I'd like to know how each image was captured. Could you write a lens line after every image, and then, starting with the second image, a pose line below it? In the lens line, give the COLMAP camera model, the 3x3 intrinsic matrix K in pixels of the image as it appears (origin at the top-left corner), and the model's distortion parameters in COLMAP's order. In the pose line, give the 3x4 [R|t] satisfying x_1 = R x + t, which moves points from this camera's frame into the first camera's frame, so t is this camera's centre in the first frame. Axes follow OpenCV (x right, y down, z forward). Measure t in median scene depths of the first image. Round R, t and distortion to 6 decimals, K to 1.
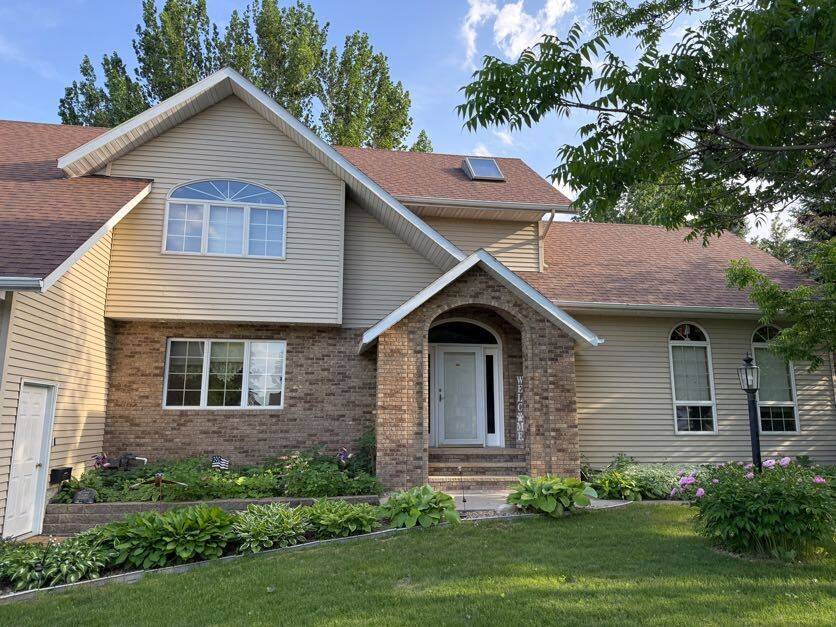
lens RADIAL K [[598.1, 0, 418.0], [0, 598.1, 313.5], [0, 0, 1]] dist [0.086833, -0.000044]
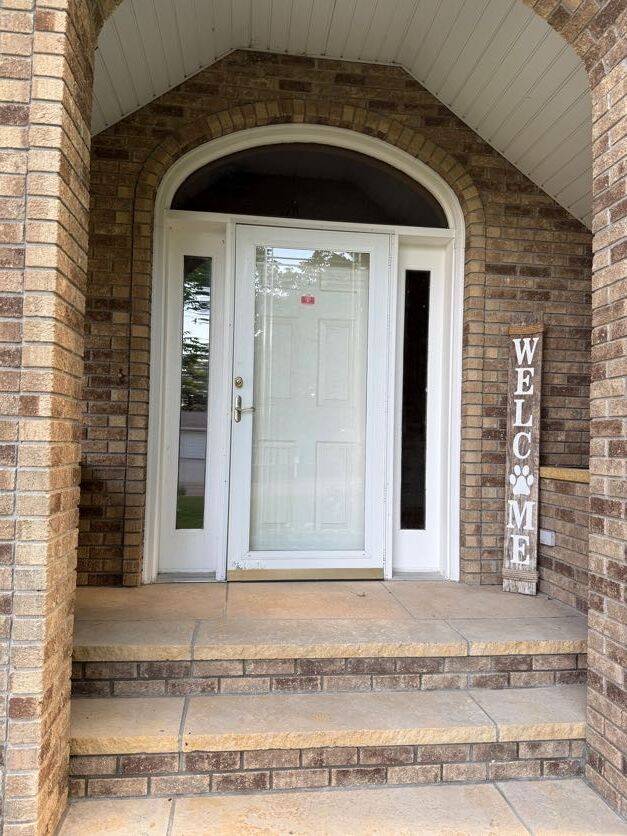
lens RADIAL K [[598.1, 0, 313.5], [0, 598.1, 418.0], [0, 0, 1]] dist [0.086833, -0.000044]
pose [[0.999349, 0.022584, -0.028122, 0.079573], [-0.018470, 0.990150, 0.138790, 0.104186], [0.030979, -0.138180, 0.989923, 0.710785]]
